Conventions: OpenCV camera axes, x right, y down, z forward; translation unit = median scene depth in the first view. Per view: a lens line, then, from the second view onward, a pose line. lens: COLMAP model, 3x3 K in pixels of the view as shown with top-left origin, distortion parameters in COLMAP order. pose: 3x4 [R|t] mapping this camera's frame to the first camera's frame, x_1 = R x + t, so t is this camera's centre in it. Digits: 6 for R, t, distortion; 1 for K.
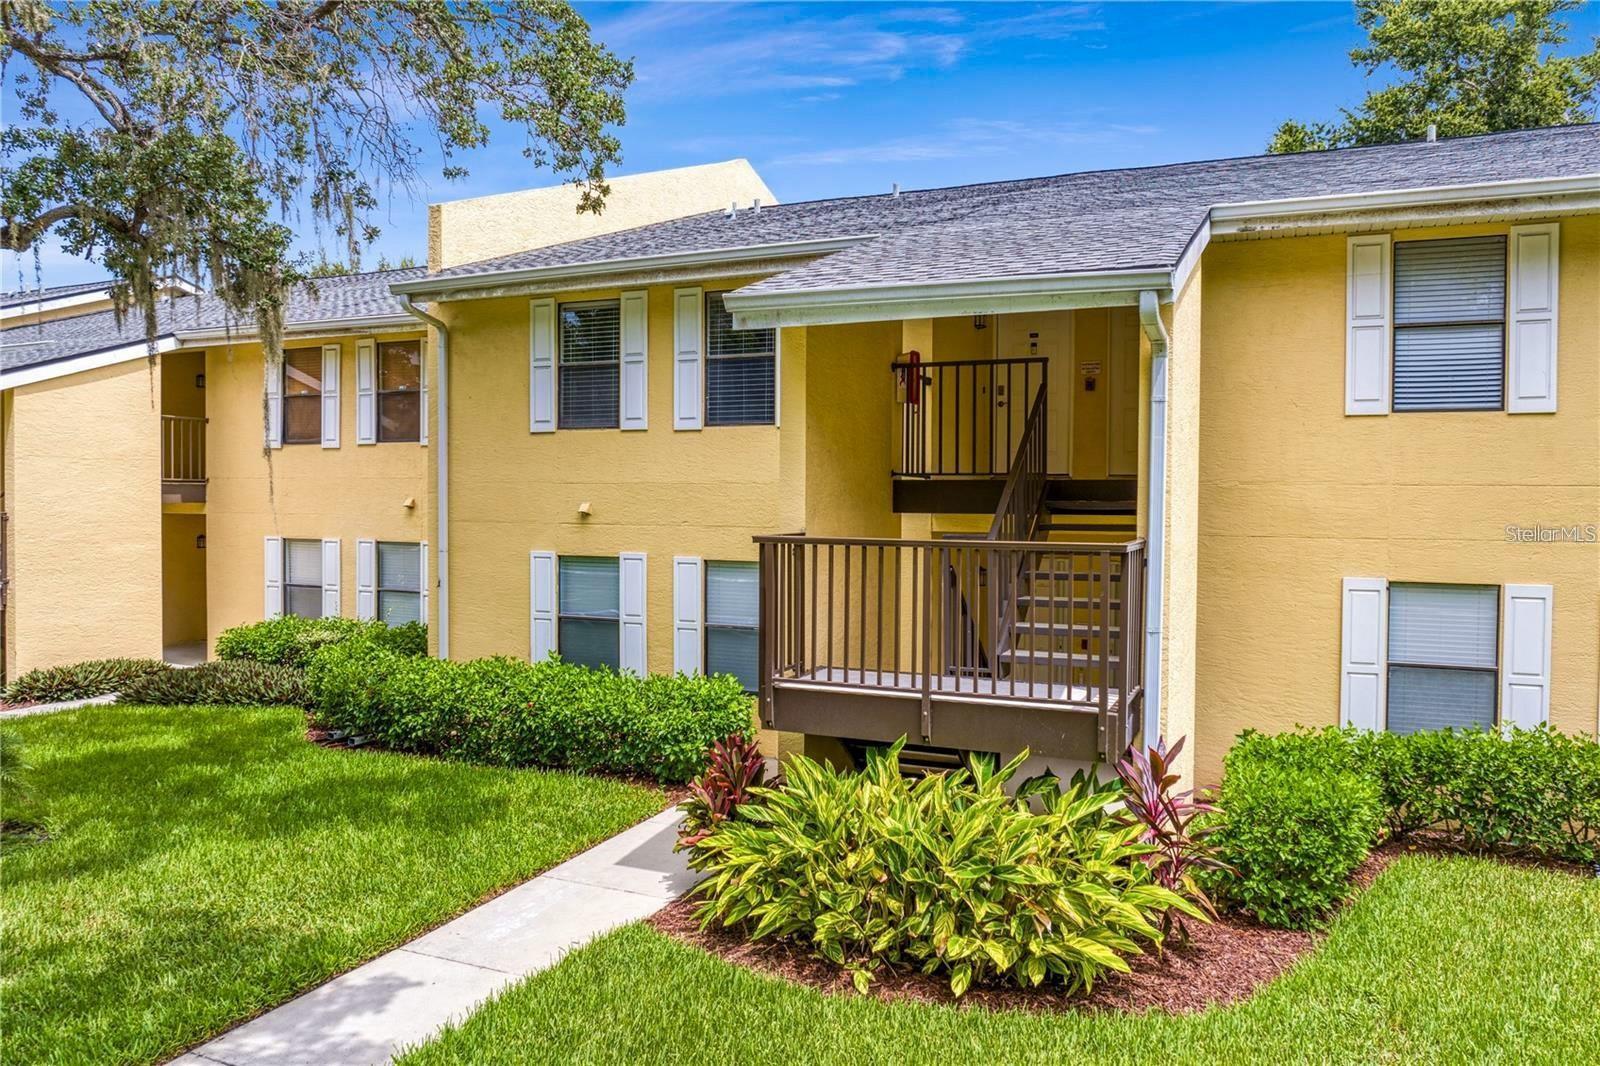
lens RADIAL K [[1102.0, 0, 800.0], [0, 1102.0, 533.0], [0, 0, 1]] dist [-0.031778, 0.001384]
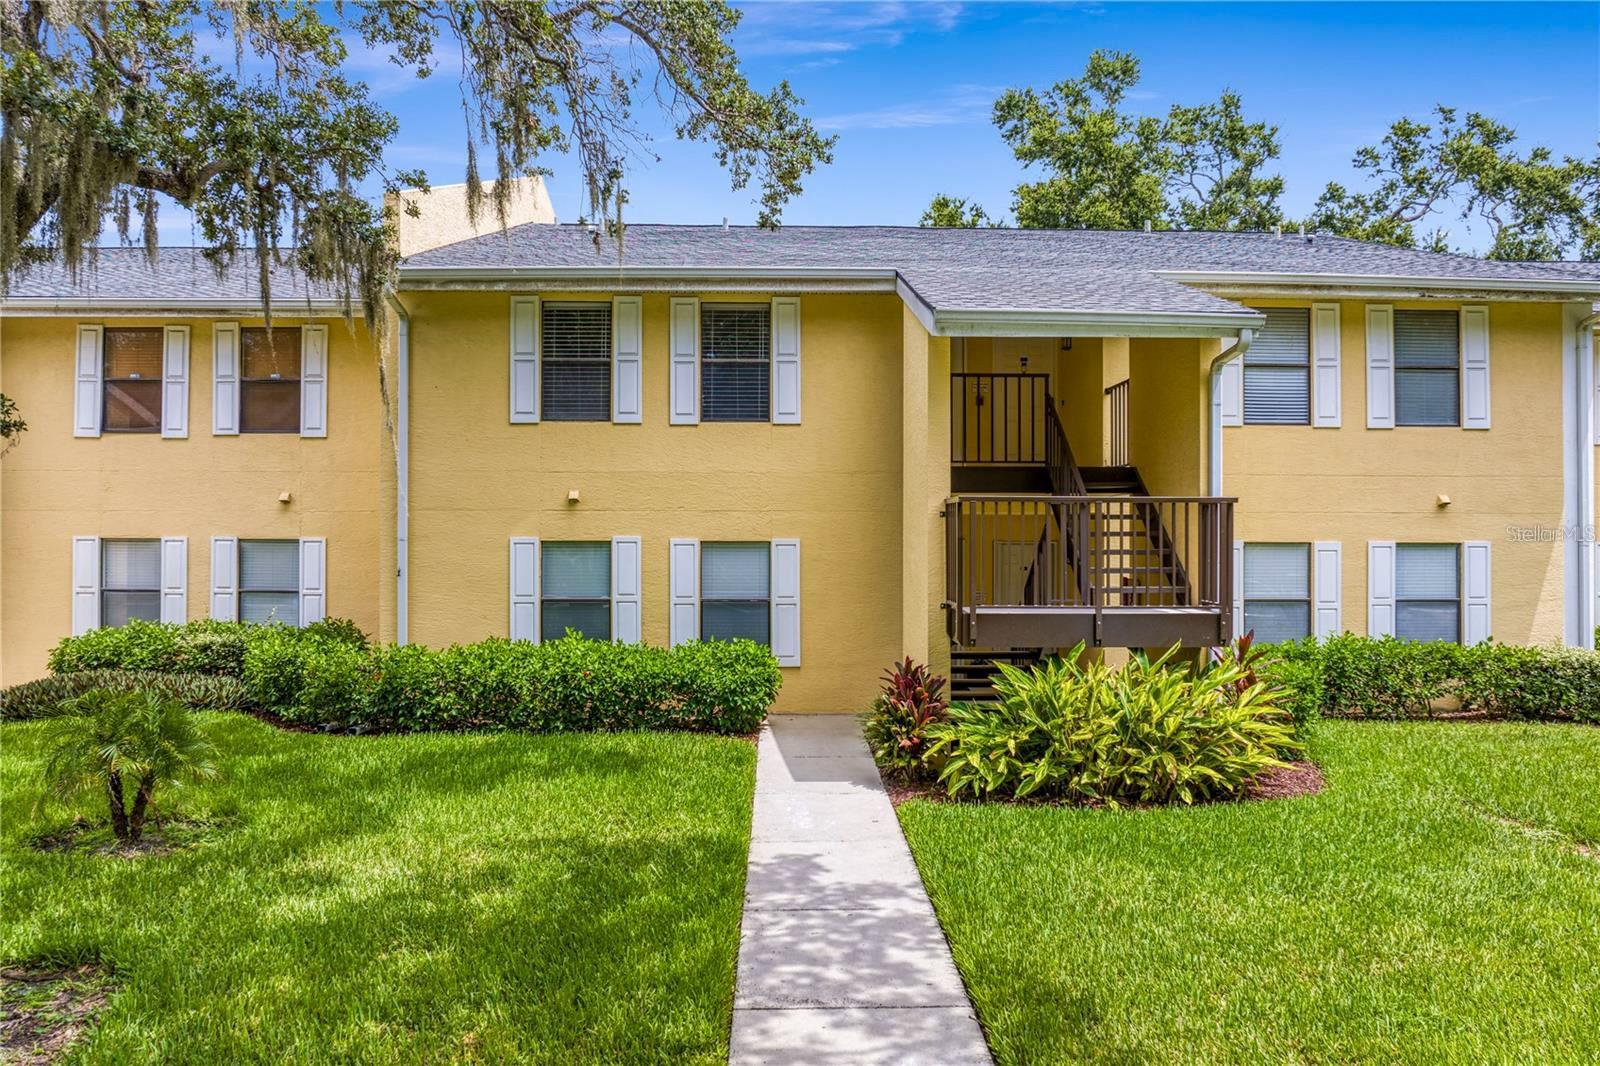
lens RADIAL K [[1102.0, 0, 800.0], [0, 1102.0, 533.0], [0, 0, 1]] dist [-0.031778, 0.001384]
pose [[0.912661, -0.004554, 0.408693, -0.436816], [0.015947, 0.999573, -0.024473, 0.043612], [-0.408407, 0.028853, 0.912344, -0.056332]]
